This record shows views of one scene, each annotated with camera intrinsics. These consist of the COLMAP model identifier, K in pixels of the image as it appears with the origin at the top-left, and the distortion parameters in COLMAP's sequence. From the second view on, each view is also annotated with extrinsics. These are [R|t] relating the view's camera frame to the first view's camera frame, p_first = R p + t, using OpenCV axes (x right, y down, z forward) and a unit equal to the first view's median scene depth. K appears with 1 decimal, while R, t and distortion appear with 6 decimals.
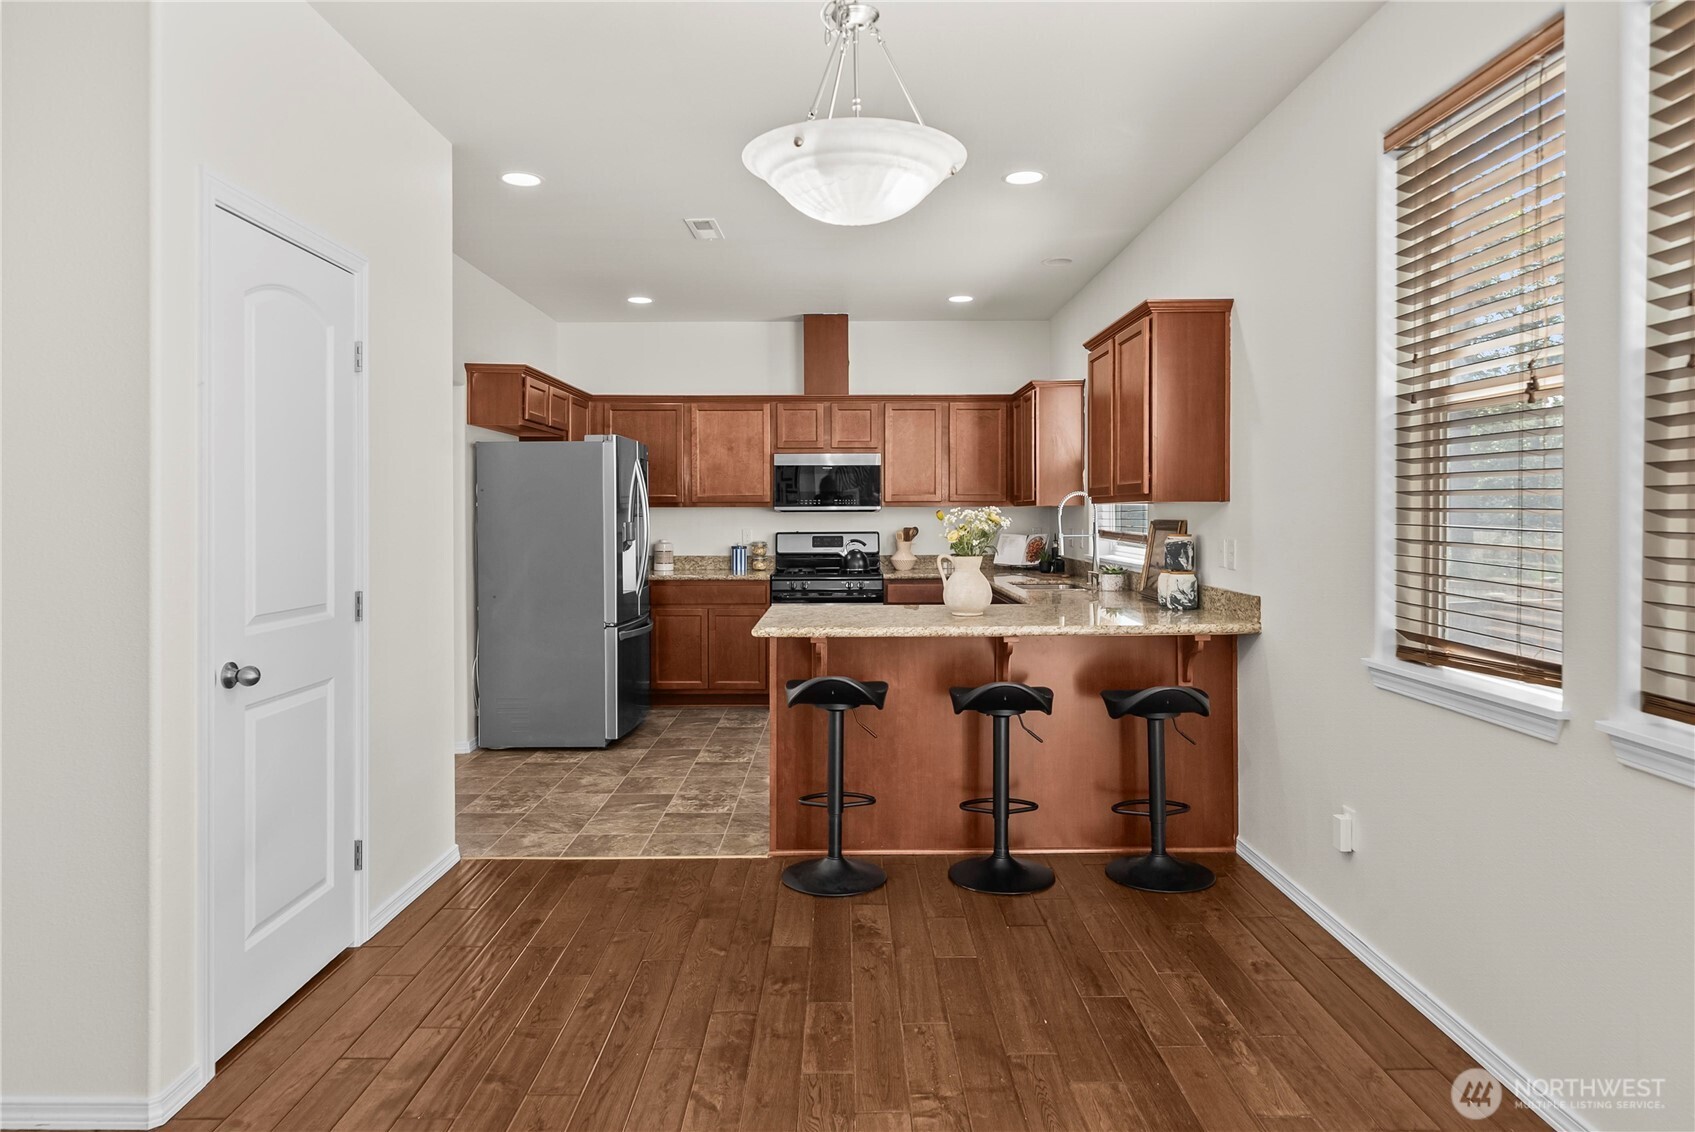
lens RADIAL K [[1022.1, 0, 845.8], [0, 1022.1, 521.2], [0, 0, 1]] dist [-0.001987, -0.000006]
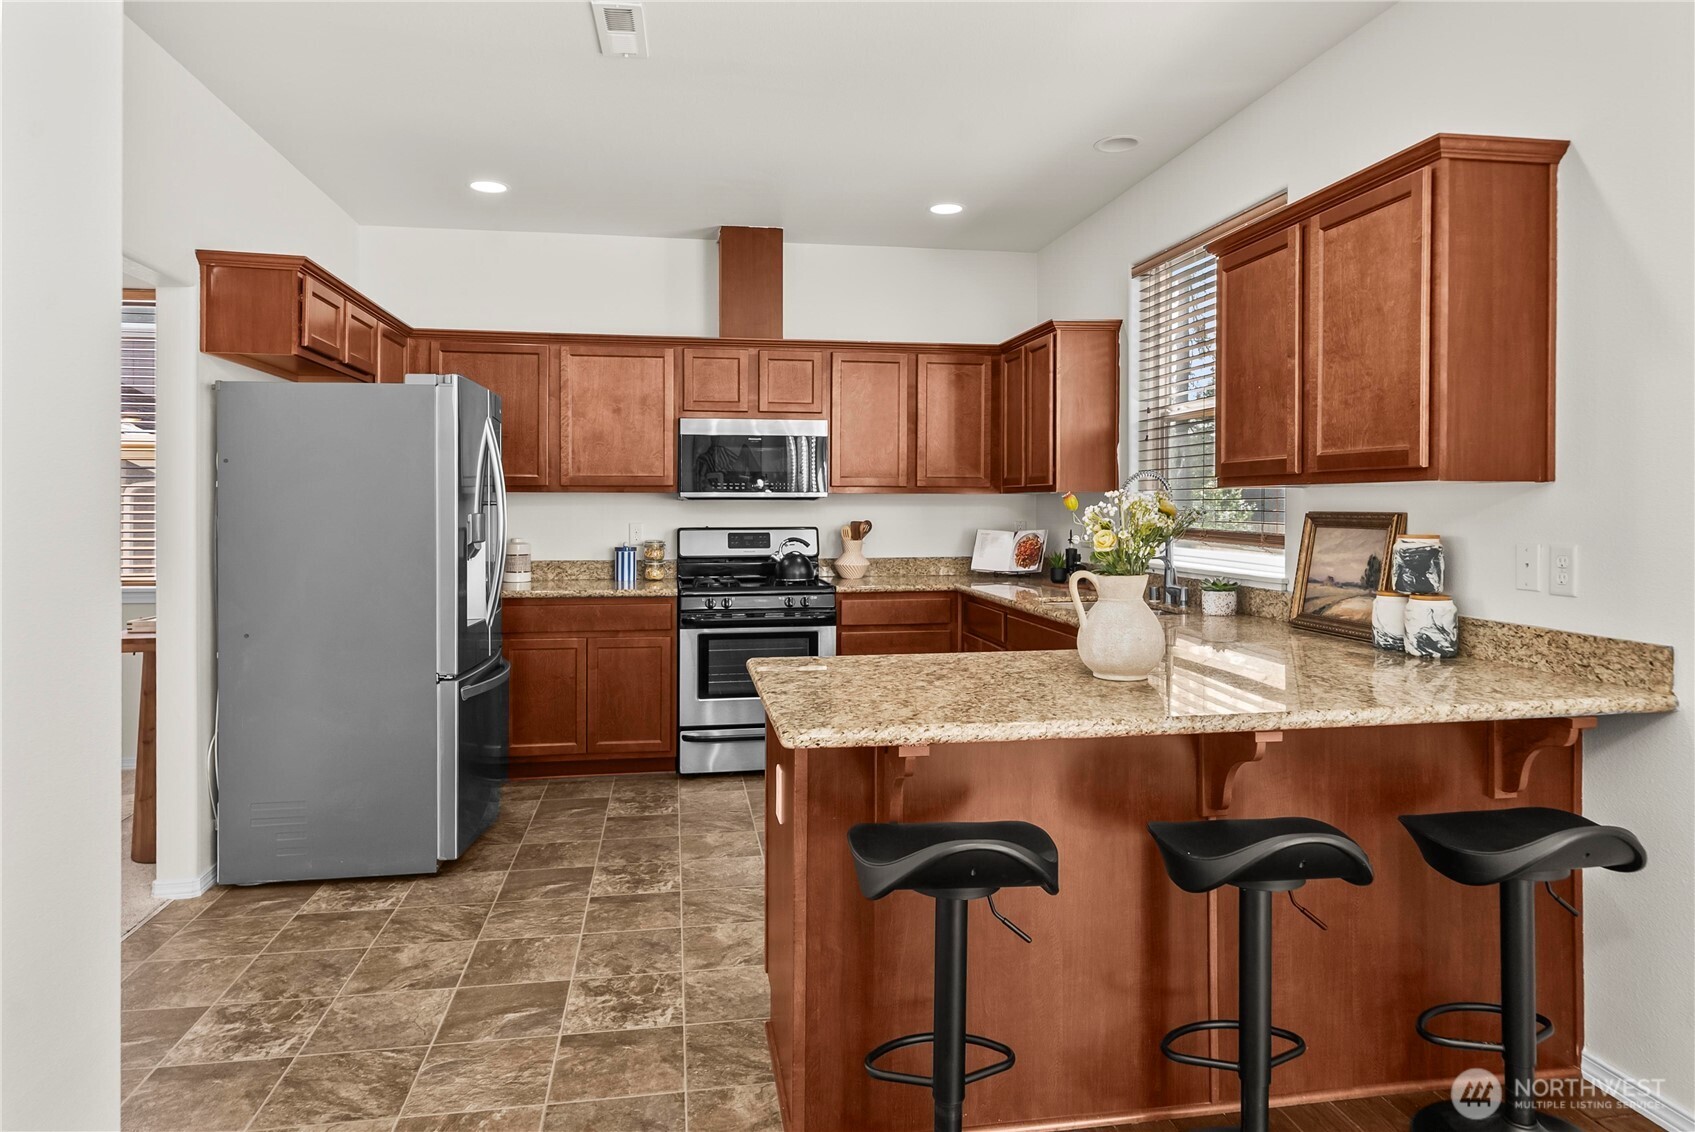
lens RADIAL K [[1044.7, 0, 845.3], [0, 1044.7, 504.2], [0, 0, 1]] dist [0.002884, -0.000687]
pose [[0.986721, 0.003522, 0.162389, -0.076279], [-0.002193, 0.999963, -0.008361, 0.000070], [-0.162412, 0.007894, 0.986691, 0.266027]]
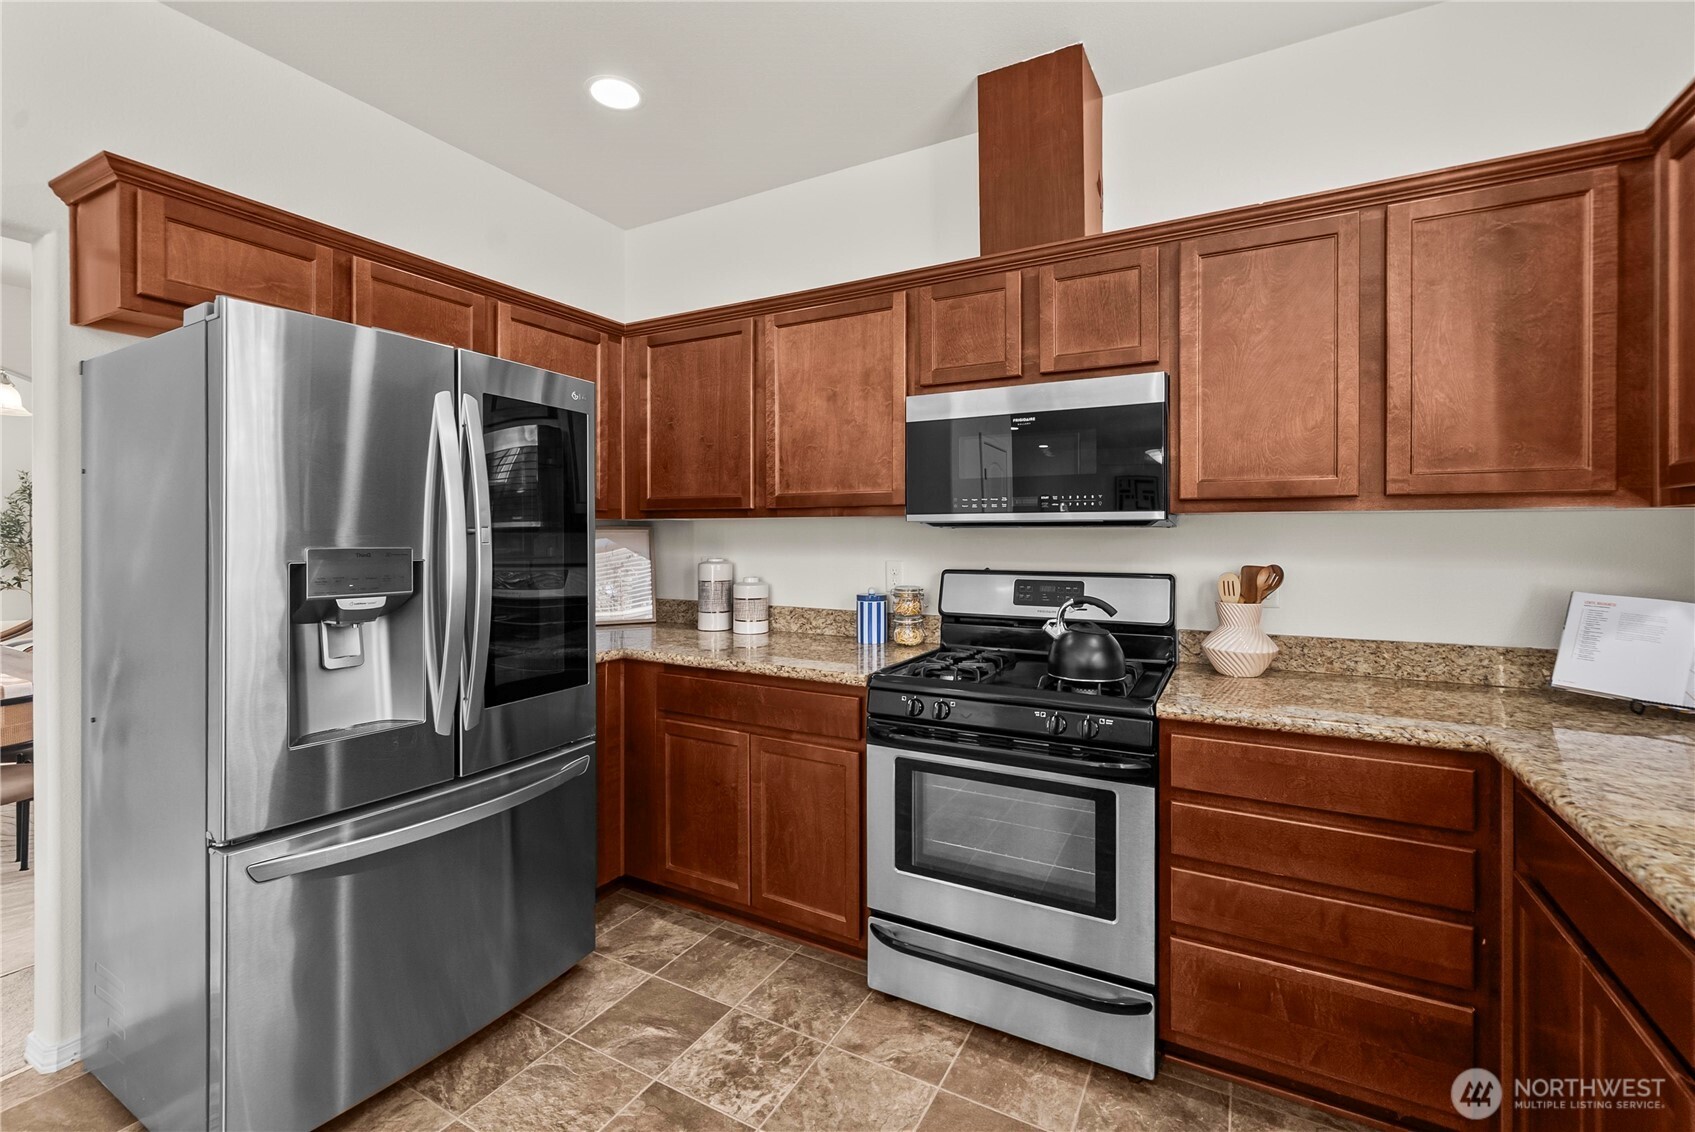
lens RADIAL K [[721.6, 0, 849.5], [0, 721.6, 531.3], [0, 0, 1]] dist [-0.002784, -0.000384]
pose [[0.873960, 0.002006, -0.485994, 0.063619], [-0.007951, 0.999917, -0.010169, -0.003498], [0.485933, 0.012751, 0.873903, 0.725994]]
